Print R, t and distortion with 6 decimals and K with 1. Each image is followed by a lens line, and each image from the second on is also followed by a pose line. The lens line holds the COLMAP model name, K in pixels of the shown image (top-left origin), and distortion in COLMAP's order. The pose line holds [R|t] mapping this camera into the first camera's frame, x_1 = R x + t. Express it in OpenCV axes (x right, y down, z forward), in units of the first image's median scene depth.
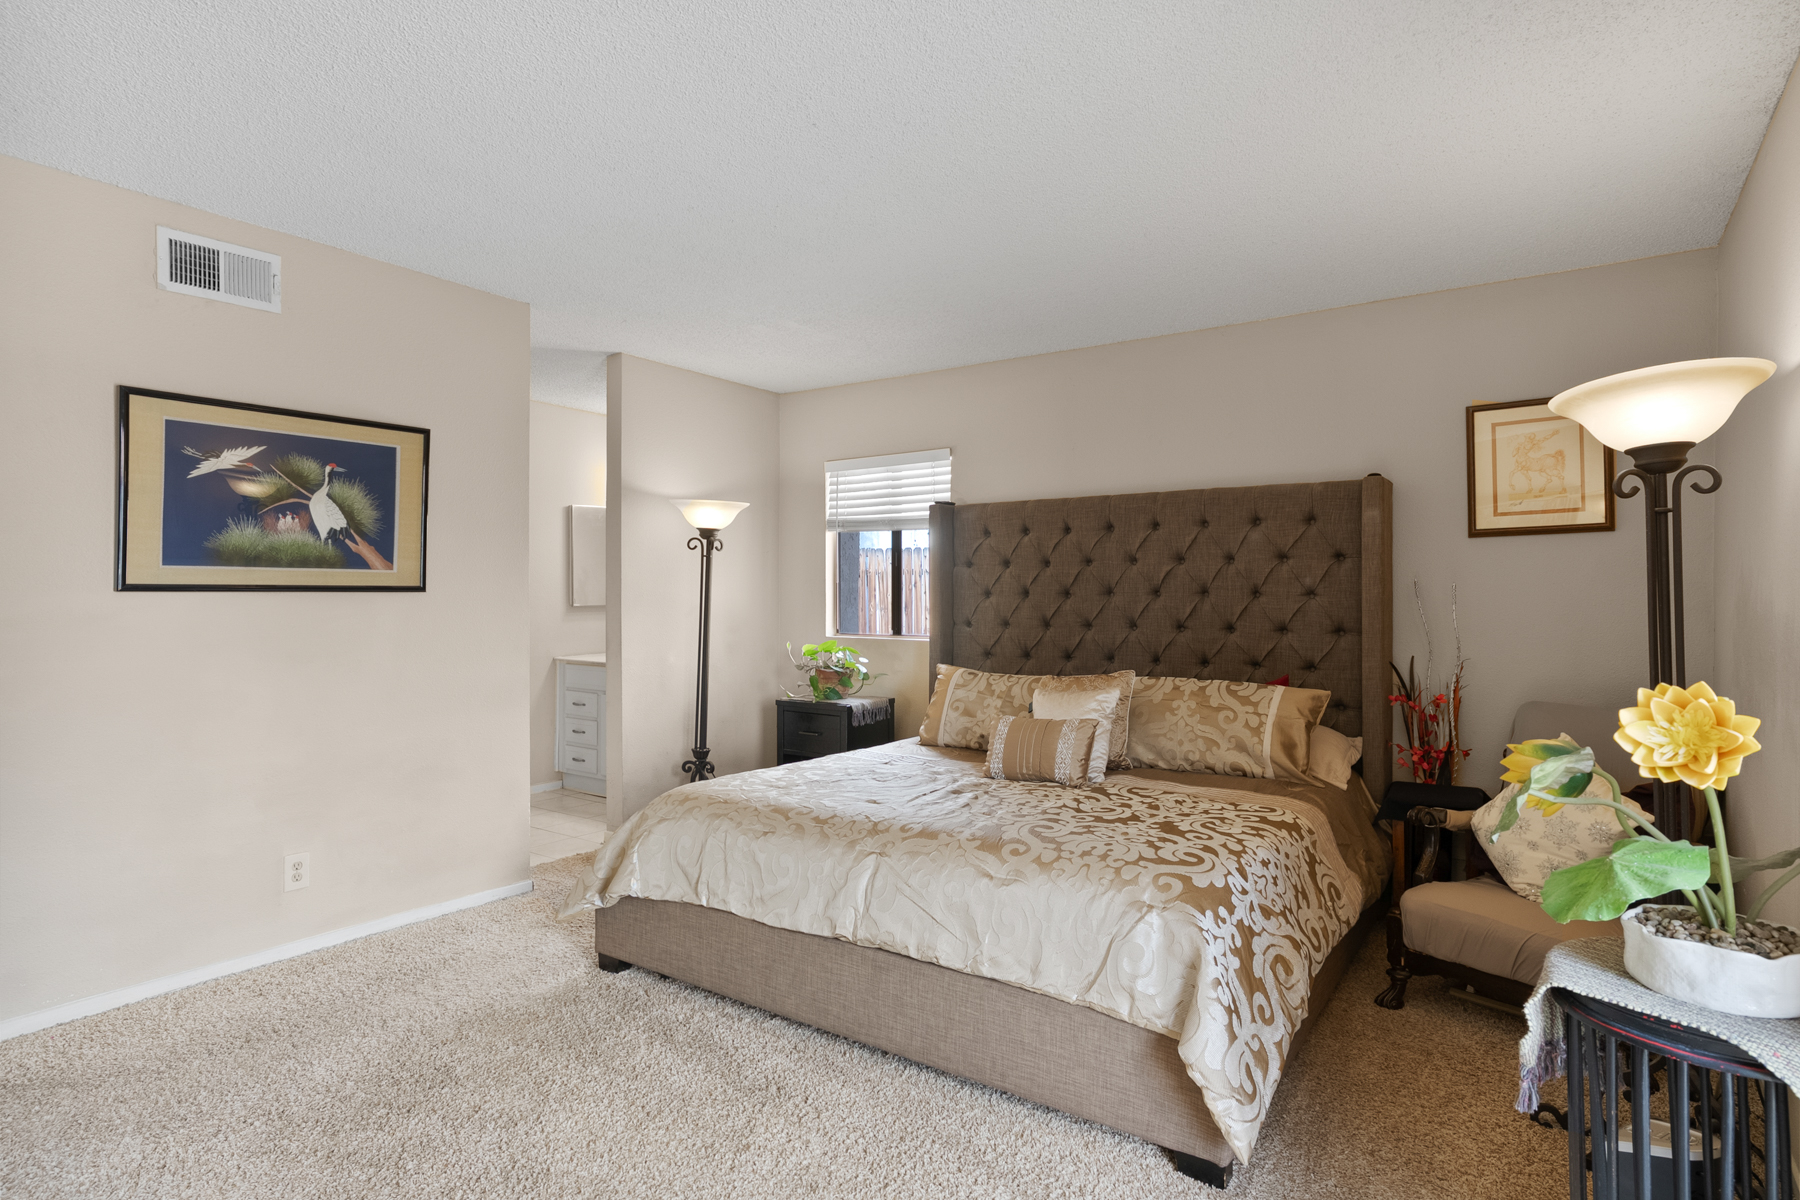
lens RADIAL K [[957.8, 0, 900.0], [0, 957.8, 600.0], [0, 0, 1]] dist [0.004787, 0.001591]
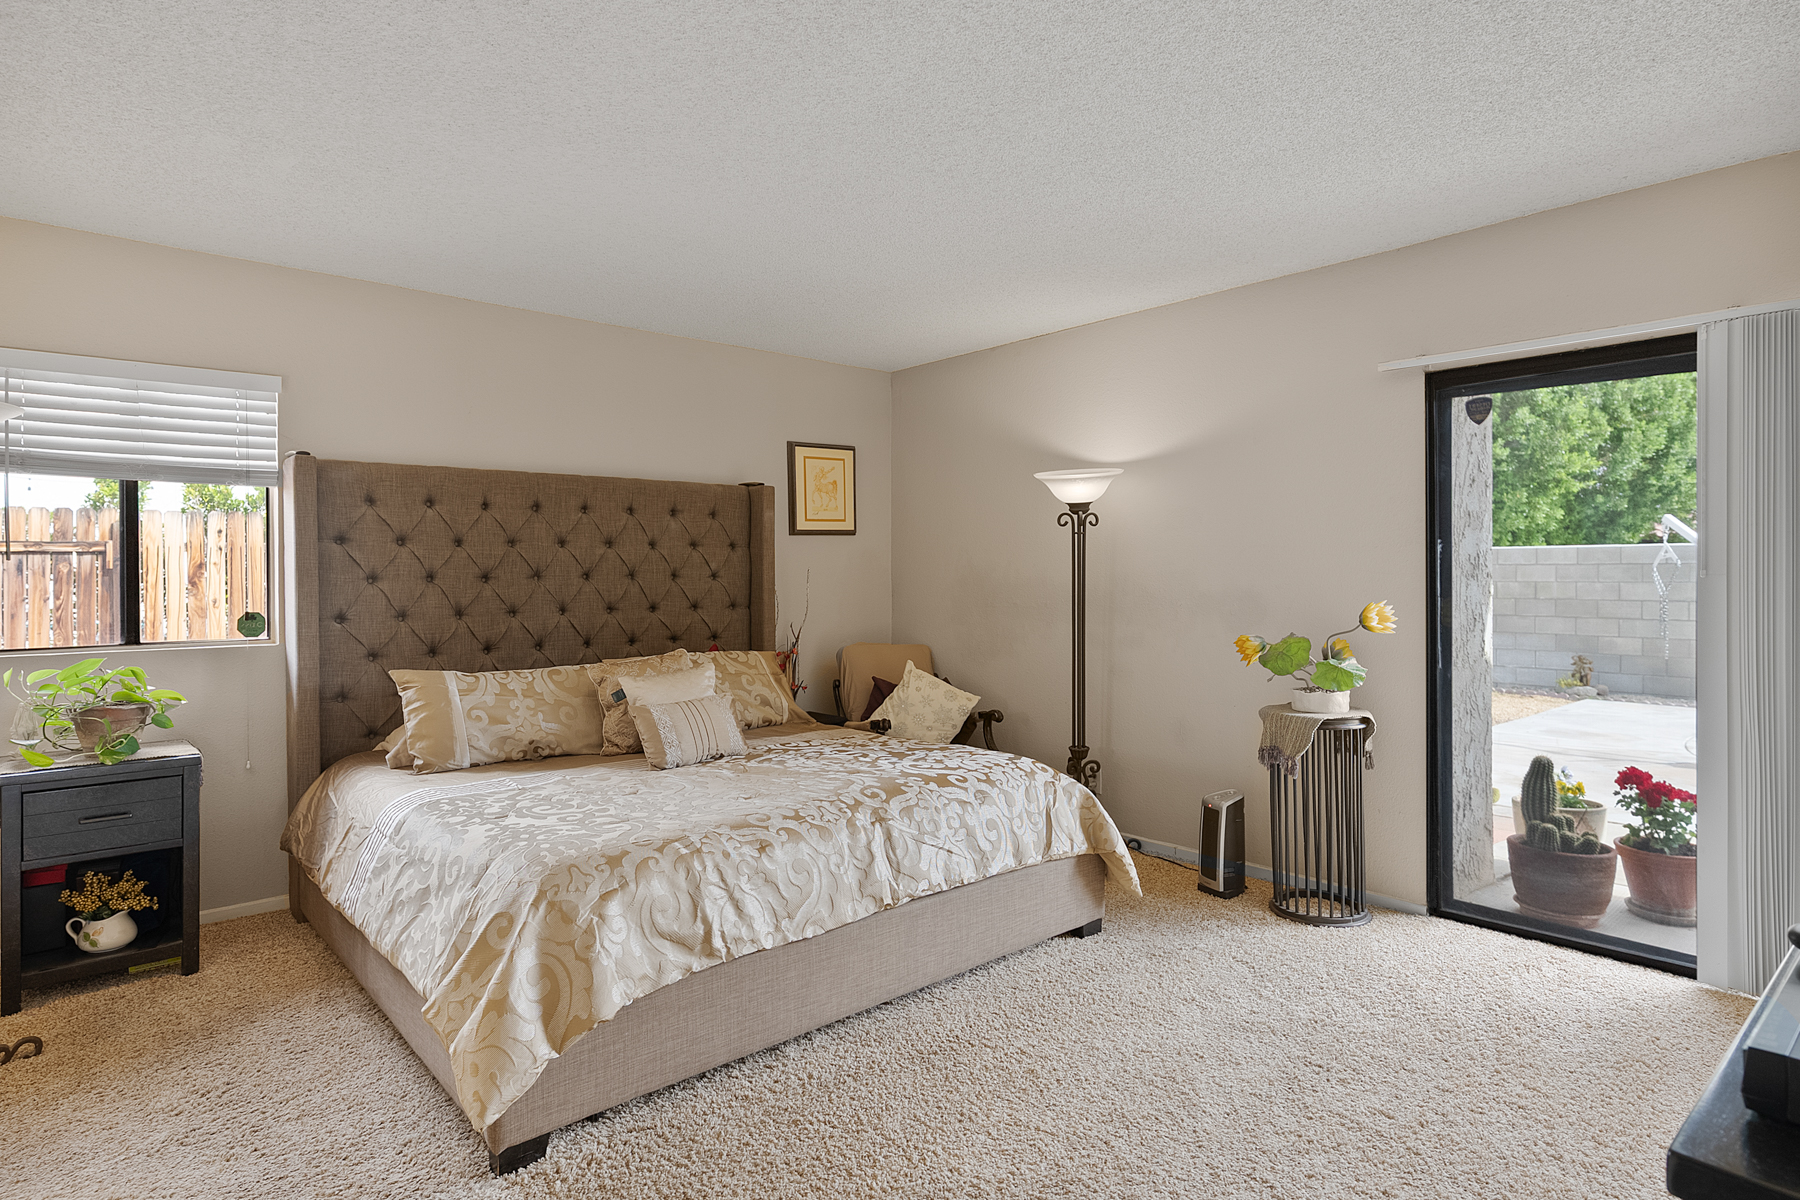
lens RADIAL K [[957.8, 0, 900.0], [0, 957.8, 600.0], [0, 0, 1]] dist [0.004787, 0.001591]
pose [[0.242474, -0.023710, 0.969868, -0.633916], [0.016810, 0.999654, 0.020236, 0.002660], [-0.970012, 0.011397, 0.242789, 0.444868]]
